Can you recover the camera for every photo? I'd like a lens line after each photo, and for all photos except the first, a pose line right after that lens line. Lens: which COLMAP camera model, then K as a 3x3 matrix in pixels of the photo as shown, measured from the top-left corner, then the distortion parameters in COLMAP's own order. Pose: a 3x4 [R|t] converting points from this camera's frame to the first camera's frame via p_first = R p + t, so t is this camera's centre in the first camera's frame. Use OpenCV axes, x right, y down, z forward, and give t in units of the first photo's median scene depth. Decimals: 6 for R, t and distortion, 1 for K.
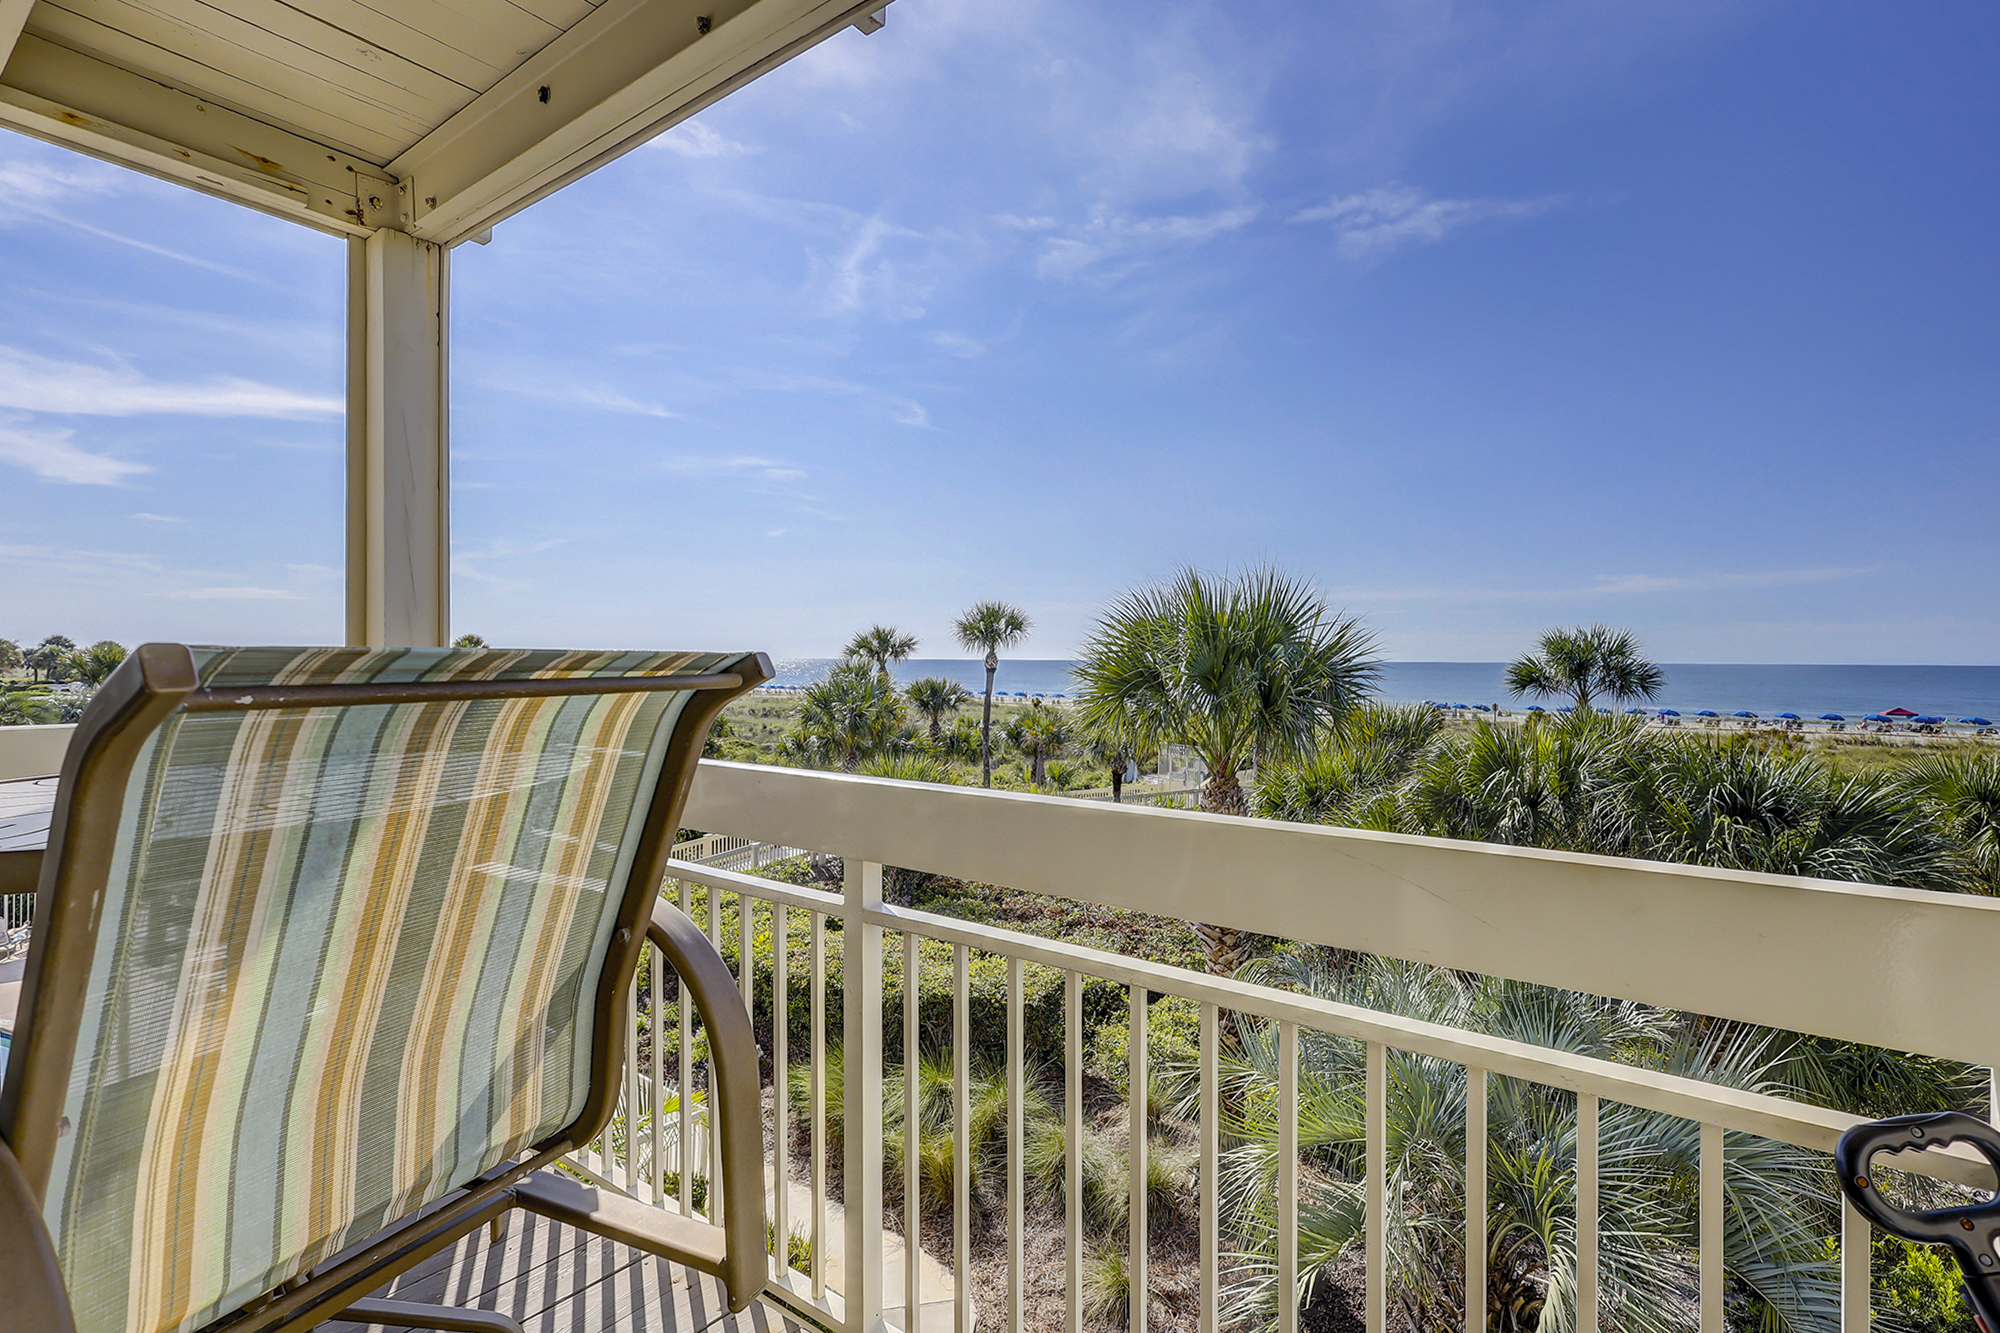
lens RADIAL K [[1056.0, 0, 993.6], [0, 1056.0, 641.4], [0, 0, 1]] dist [-0.004872, -0.000202]
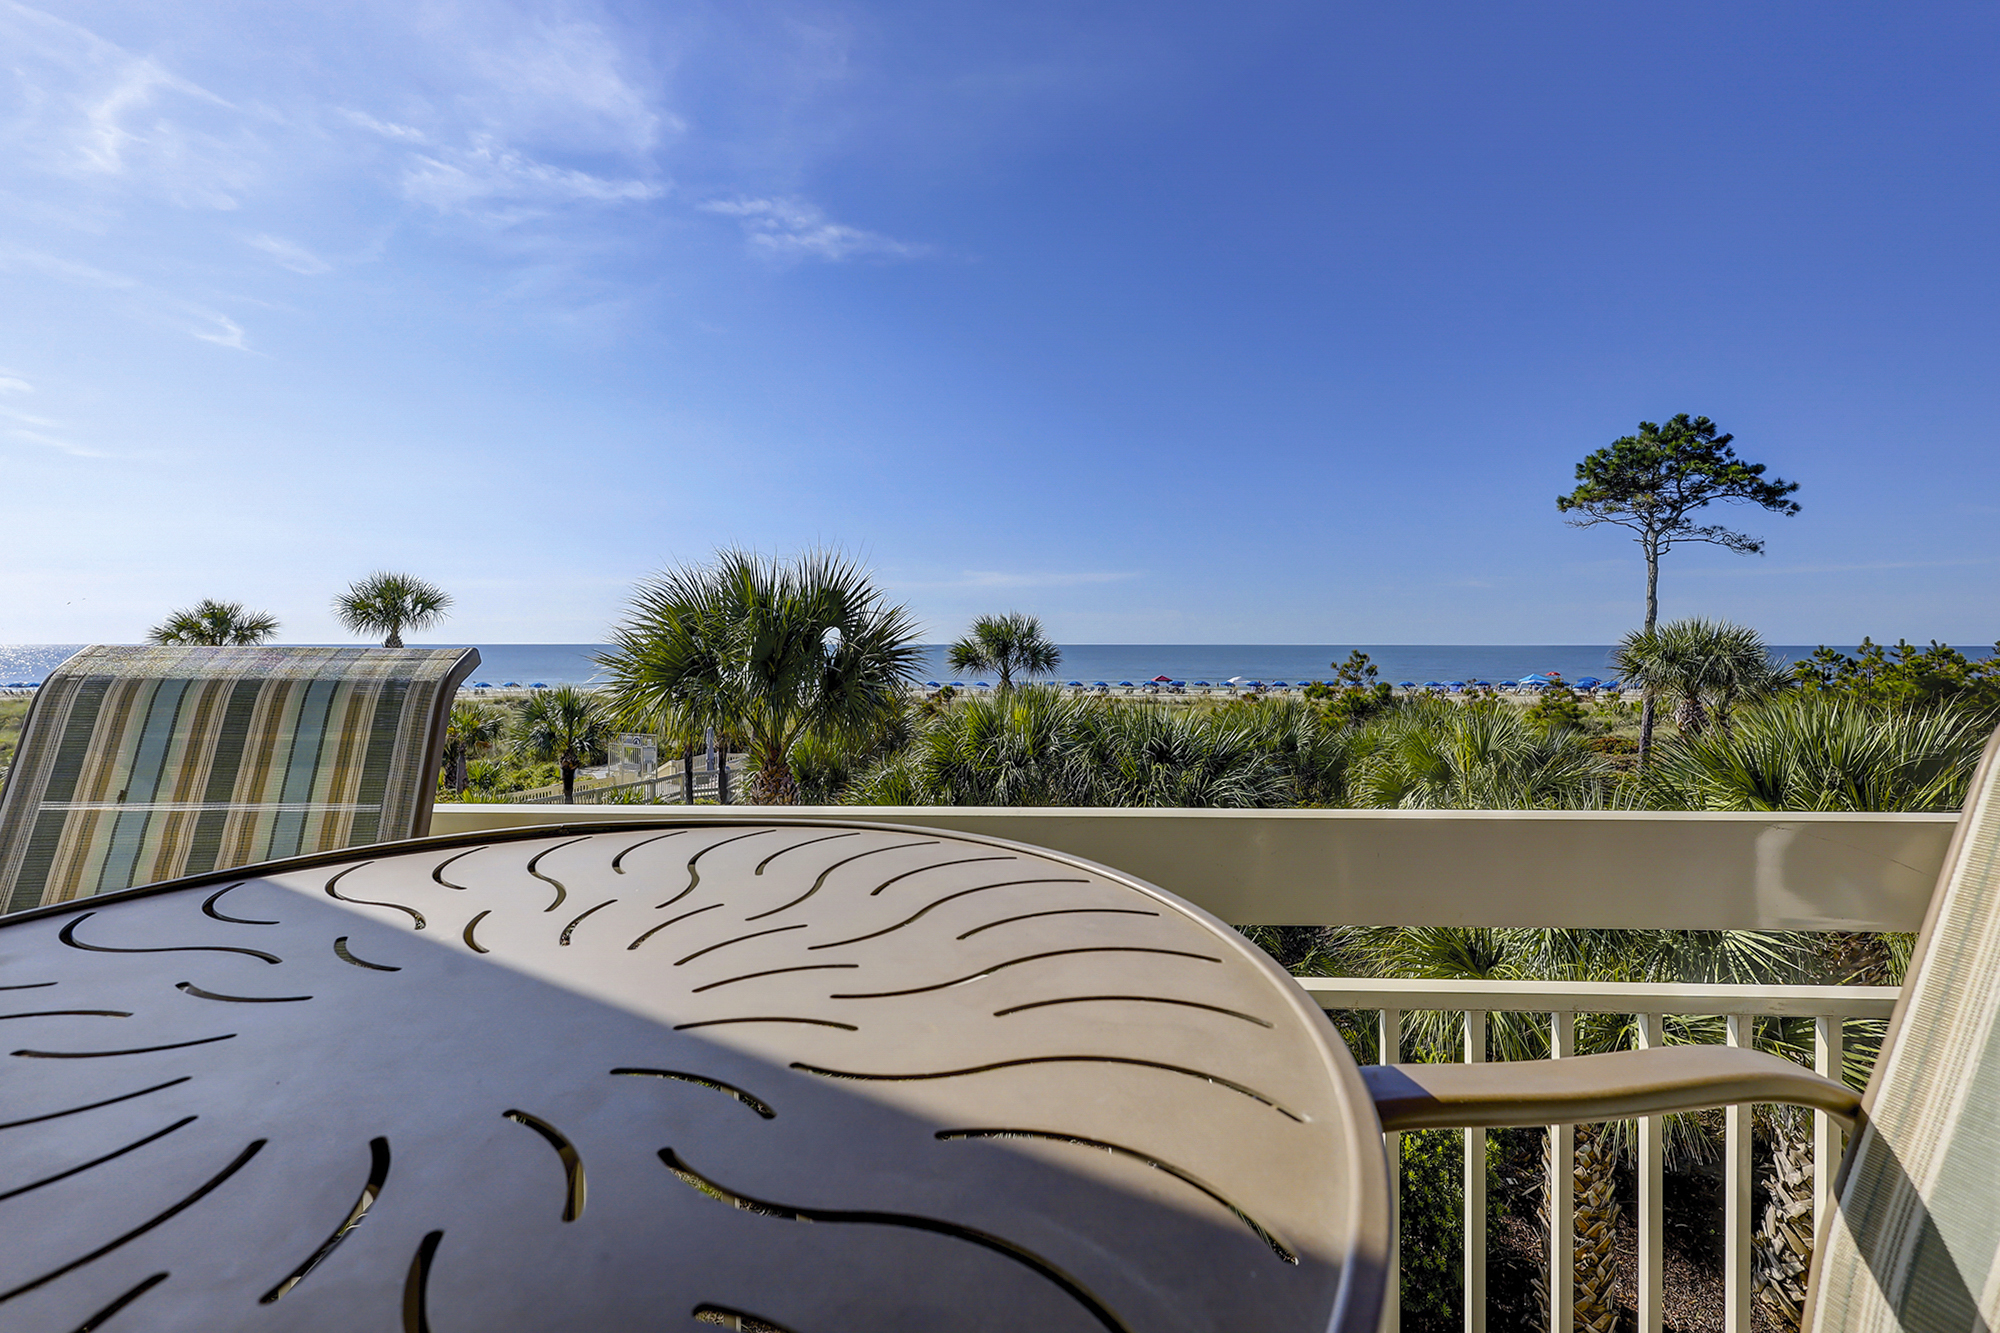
lens RADIAL K [[988.7, 0, 1002.3], [0, 988.7, 642.5], [0, 0, 1]] dist [-0.002073, 0.000343]
pose [[0.791305, -0.005070, 0.611401, -0.072692], [-0.005327, 0.999870, 0.015186, 0.000950], [-0.611398, -0.015273, 0.791176, 0.072516]]
